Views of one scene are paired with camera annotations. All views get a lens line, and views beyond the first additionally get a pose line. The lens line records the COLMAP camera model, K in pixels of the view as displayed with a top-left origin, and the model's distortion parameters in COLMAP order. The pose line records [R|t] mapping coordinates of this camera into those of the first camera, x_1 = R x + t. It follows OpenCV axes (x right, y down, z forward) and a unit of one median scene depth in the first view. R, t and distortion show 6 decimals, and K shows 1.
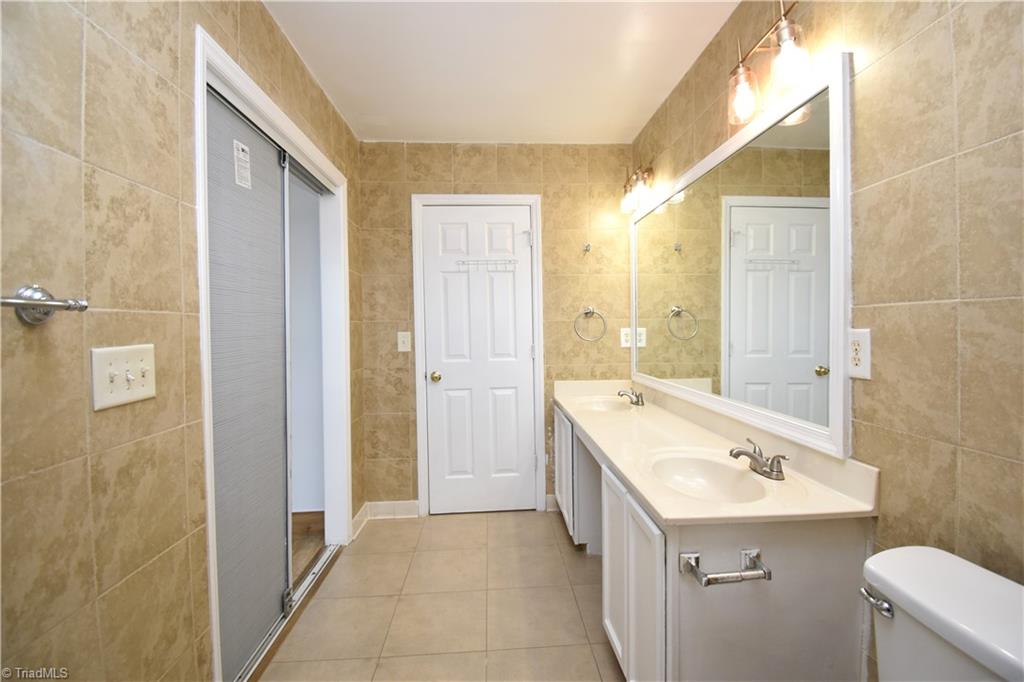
lens RADIAL K [[453.6, 0, 515.9], [0, 453.6, 335.1], [0, 0, 1]] dist [0.001641, -0.005418]
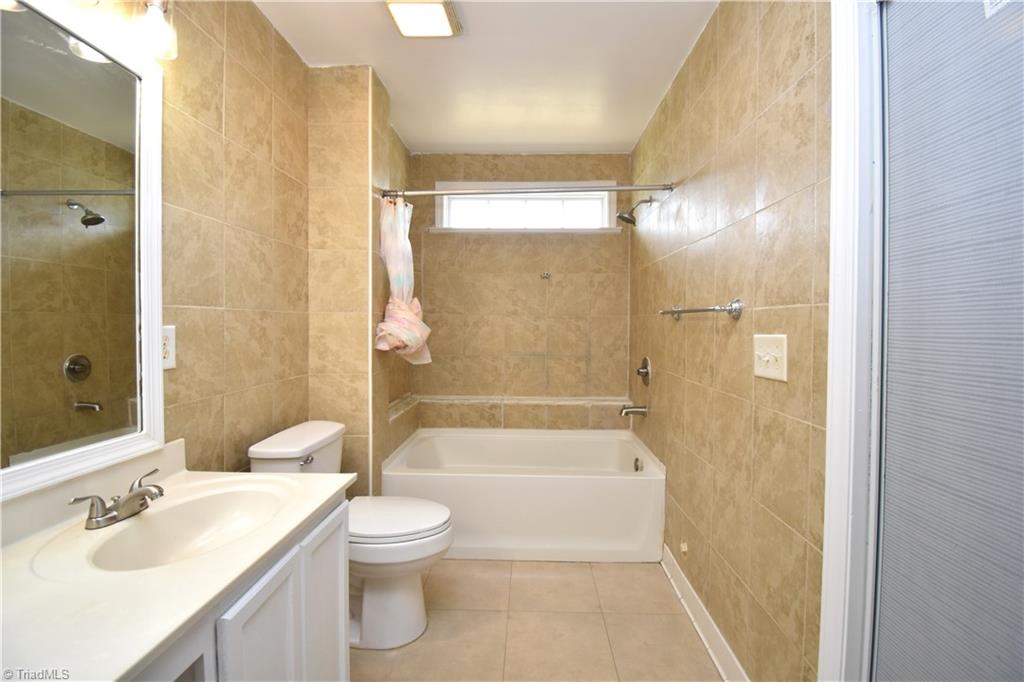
lens RADIAL K [[453.6, 0, 512.4], [0, 453.6, 335.8], [0, 0, 1]] dist [0.001641, -0.005418]
pose [[-0.994601, 0.003503, 0.103718, -0.230690], [0.007981, 0.999052, 0.042787, -0.030928], [-0.103470, 0.043384, -0.993686, 2.138558]]
